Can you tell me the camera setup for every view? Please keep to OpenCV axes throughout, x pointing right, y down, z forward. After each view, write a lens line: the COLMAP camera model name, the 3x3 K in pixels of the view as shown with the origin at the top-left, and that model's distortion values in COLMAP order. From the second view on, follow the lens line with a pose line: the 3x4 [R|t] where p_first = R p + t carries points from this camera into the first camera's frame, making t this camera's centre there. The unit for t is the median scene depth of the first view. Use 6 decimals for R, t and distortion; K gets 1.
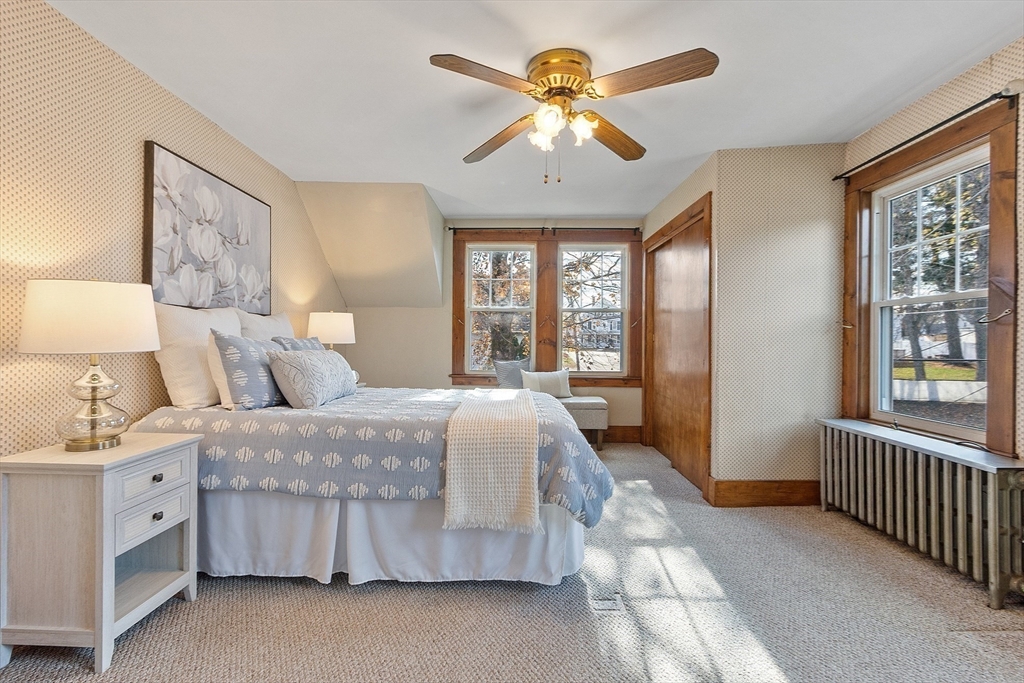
lens RADIAL K [[457.5, 0, 512.0], [0, 457.5, 341.5], [0, 0, 1]] dist [0.000219, 0.000060]
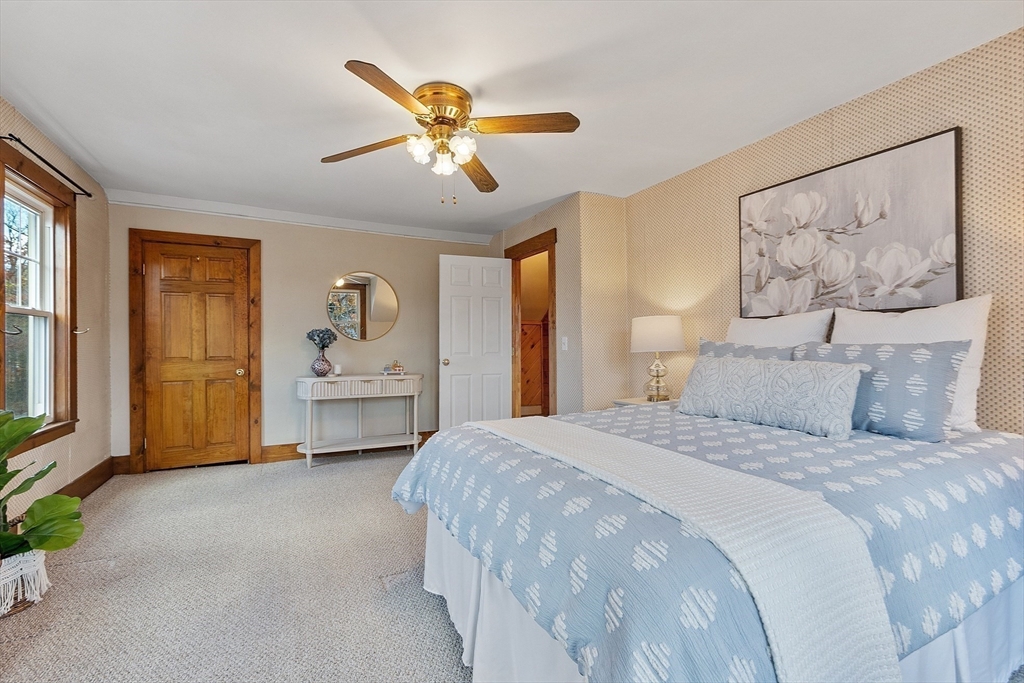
lens RADIAL K [[457.5, 0, 512.0], [0, 457.5, 341.5], [0, 0, 1]] dist [0.000219, 0.000060]
pose [[-0.888166, 0.004743, -0.459498, 0.367399], [0.007129, 0.999969, -0.003459, -0.013884], [0.459467, -0.006348, -0.888172, 1.644779]]
